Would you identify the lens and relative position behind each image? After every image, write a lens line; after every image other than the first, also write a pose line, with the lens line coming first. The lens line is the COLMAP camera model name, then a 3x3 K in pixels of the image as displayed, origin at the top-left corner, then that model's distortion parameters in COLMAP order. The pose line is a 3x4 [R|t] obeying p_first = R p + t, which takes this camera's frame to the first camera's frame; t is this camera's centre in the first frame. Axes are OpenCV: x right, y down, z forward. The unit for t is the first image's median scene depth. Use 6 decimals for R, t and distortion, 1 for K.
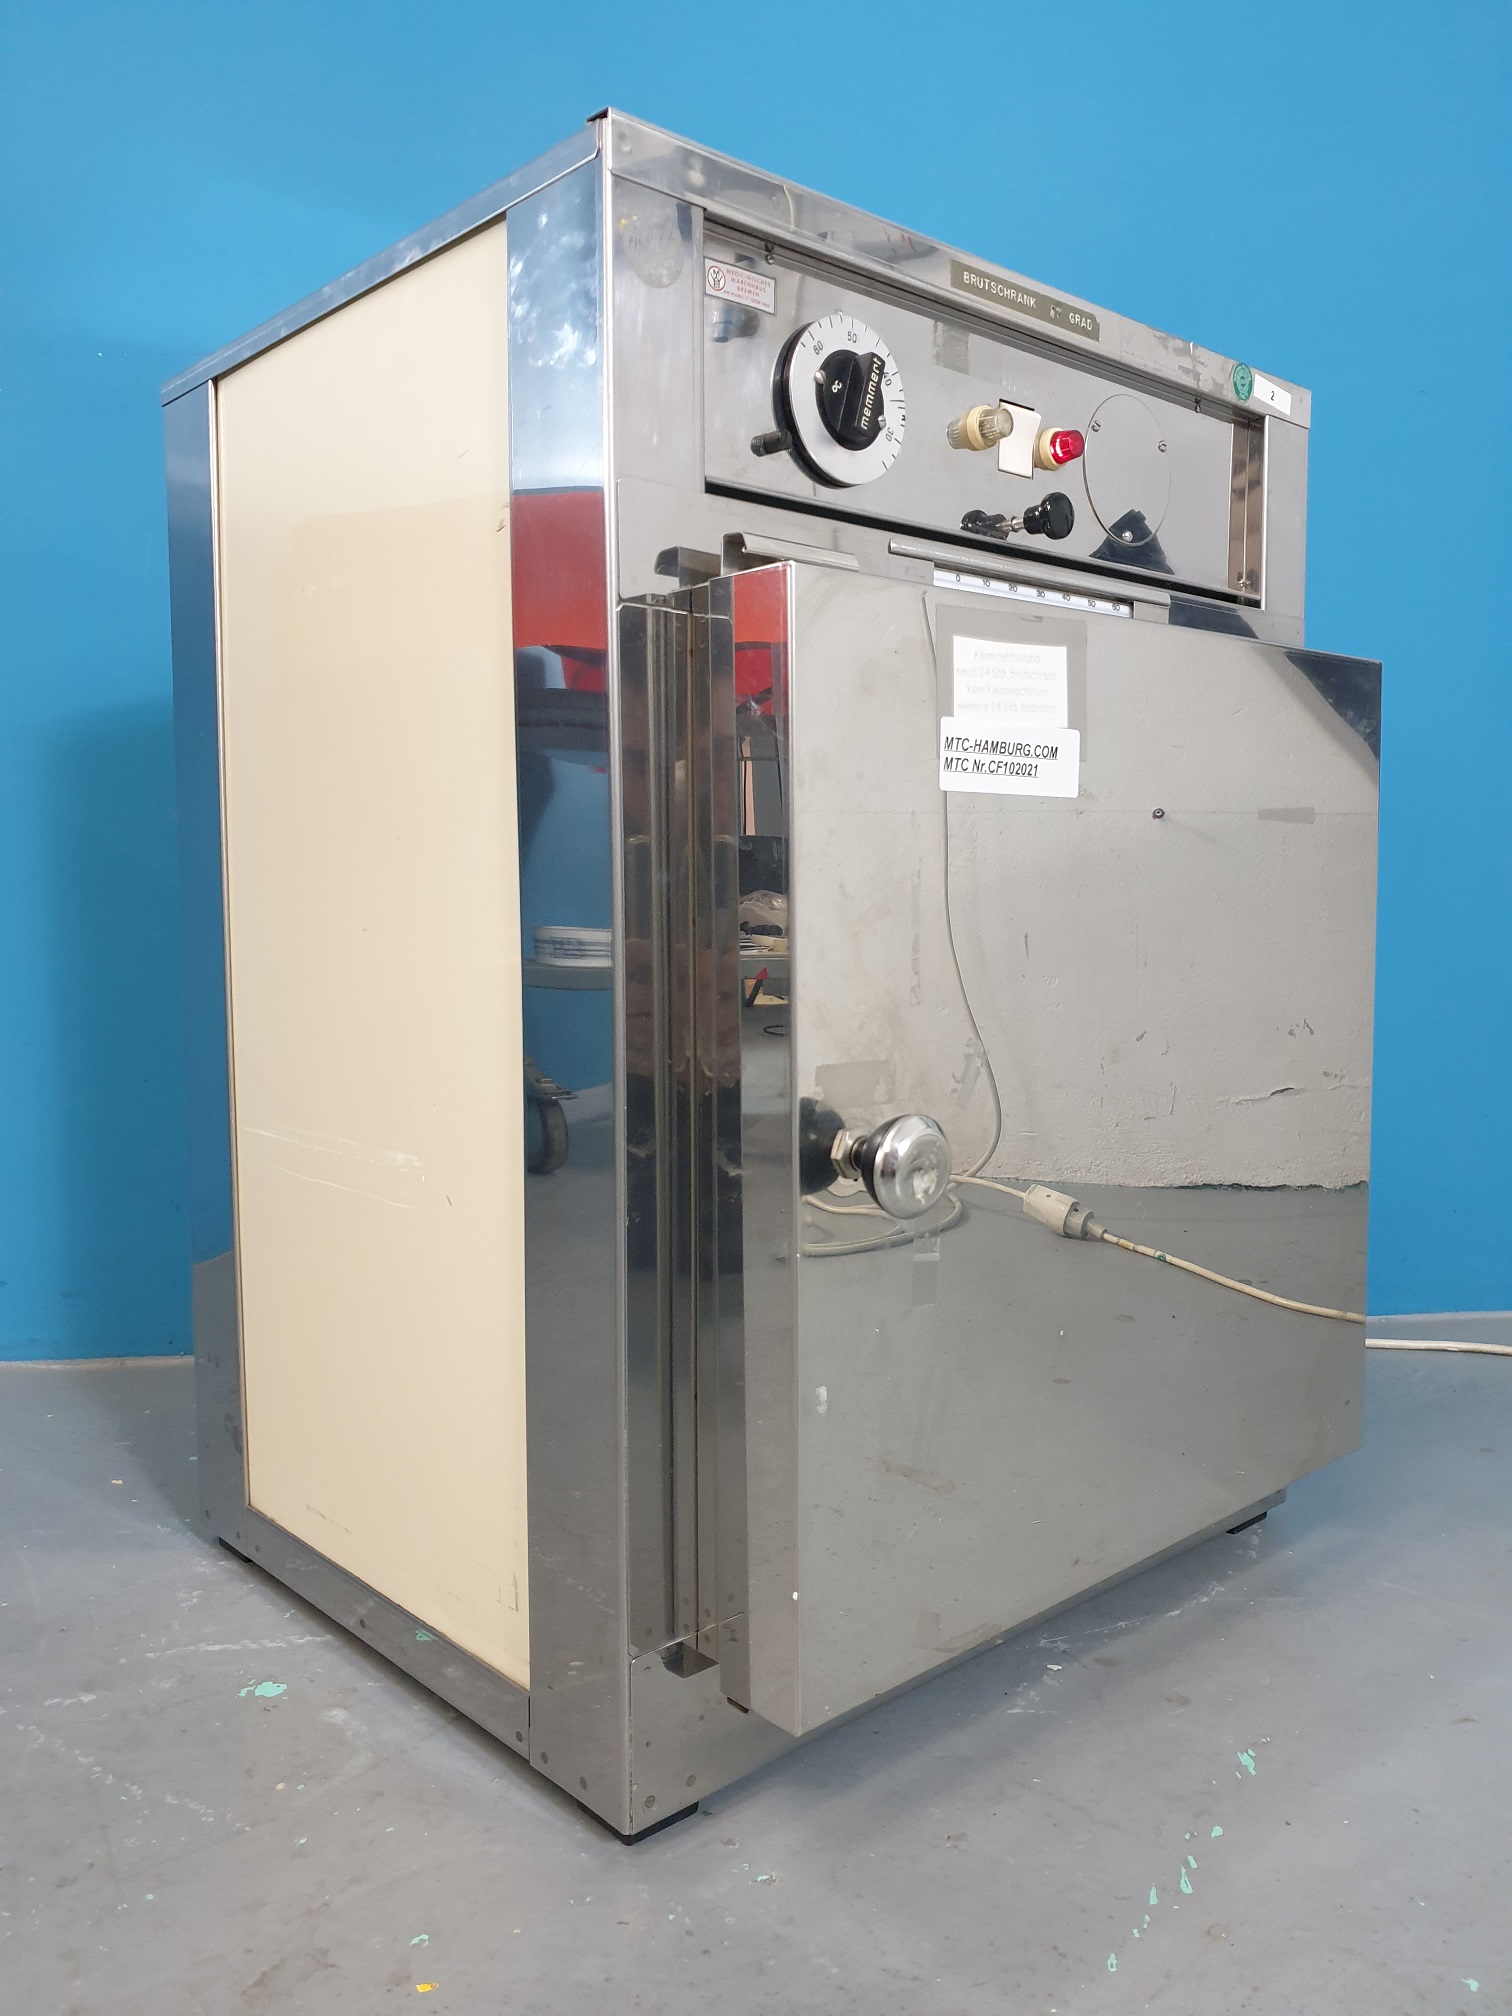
lens RADIAL K [[1532.4, 0, 756.0], [0, 1532.4, 1008.0], [0, 0, 1]] dist [-0.006475, 0.071370]
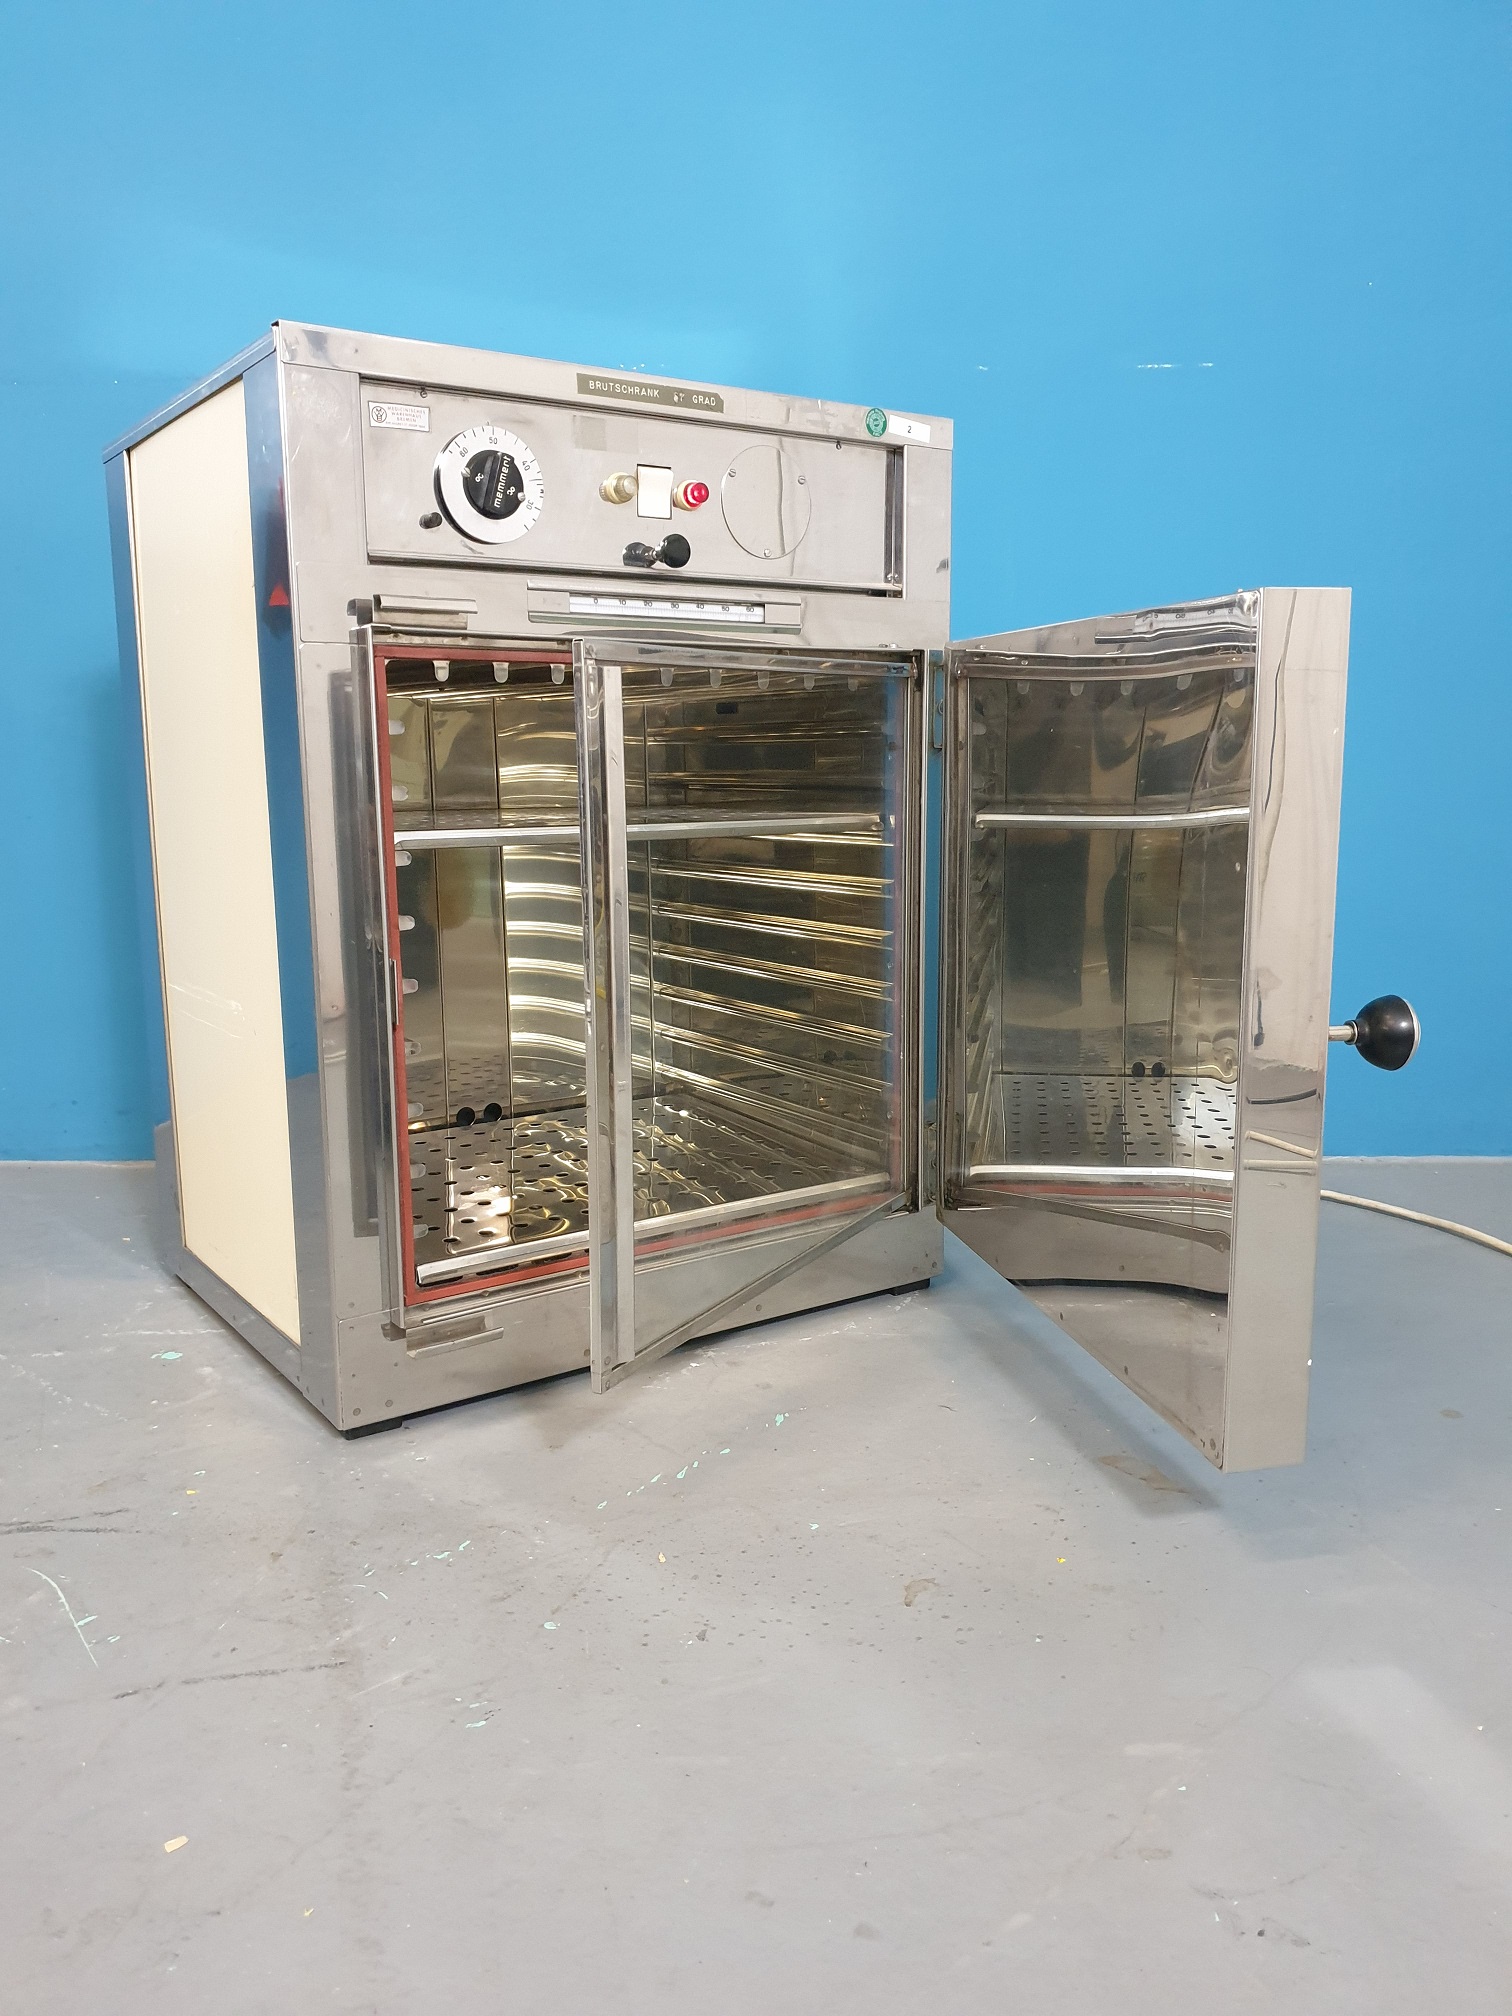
lens RADIAL K [[1581.9, 0, 756.0], [0, 1581.9, 1008.0], [0, 0, 1]] dist [0.104460, -0.104593]
pose [[0.988295, 0.018626, -0.151412, 0.483671], [-0.007285, 0.997148, 0.075112, -0.016343], [0.152380, -0.073130, 0.985613, -0.435547]]
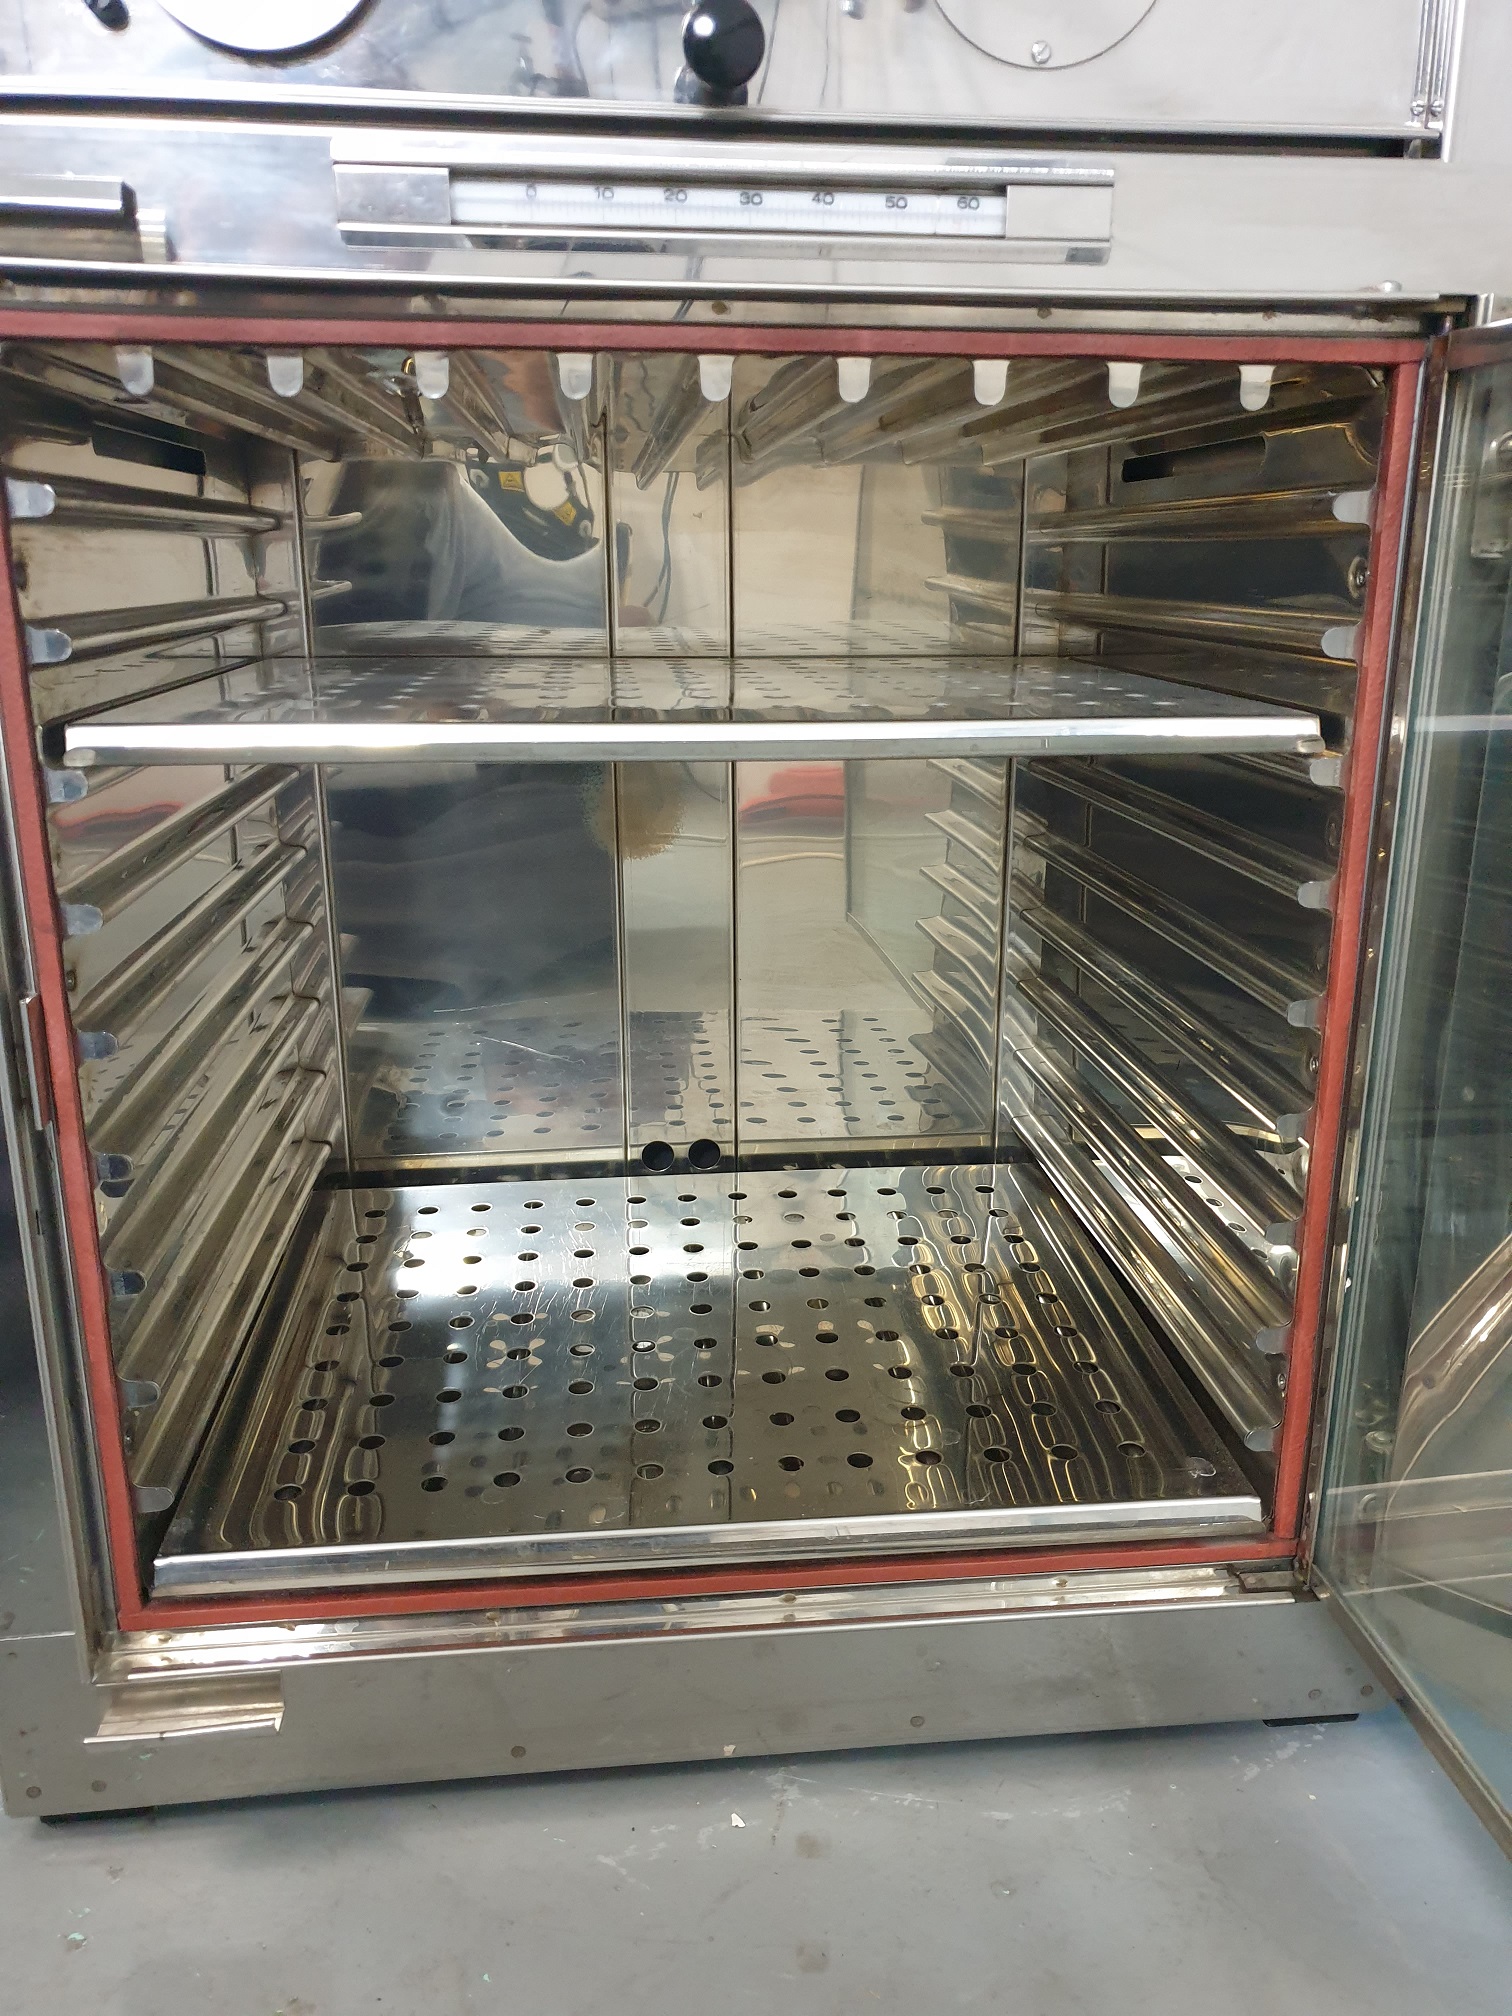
lens RADIAL K [[1581.9, 0, 756.0], [0, 1581.9, 1008.0], [0, 0, 1]] dist [0.104460, -0.104593]
pose [[0.792149, 0.173344, -0.585194, 0.590733], [-0.059513, 0.976188, 0.208604, -0.101879], [0.607419, -0.130419, 0.783602, 0.489596]]
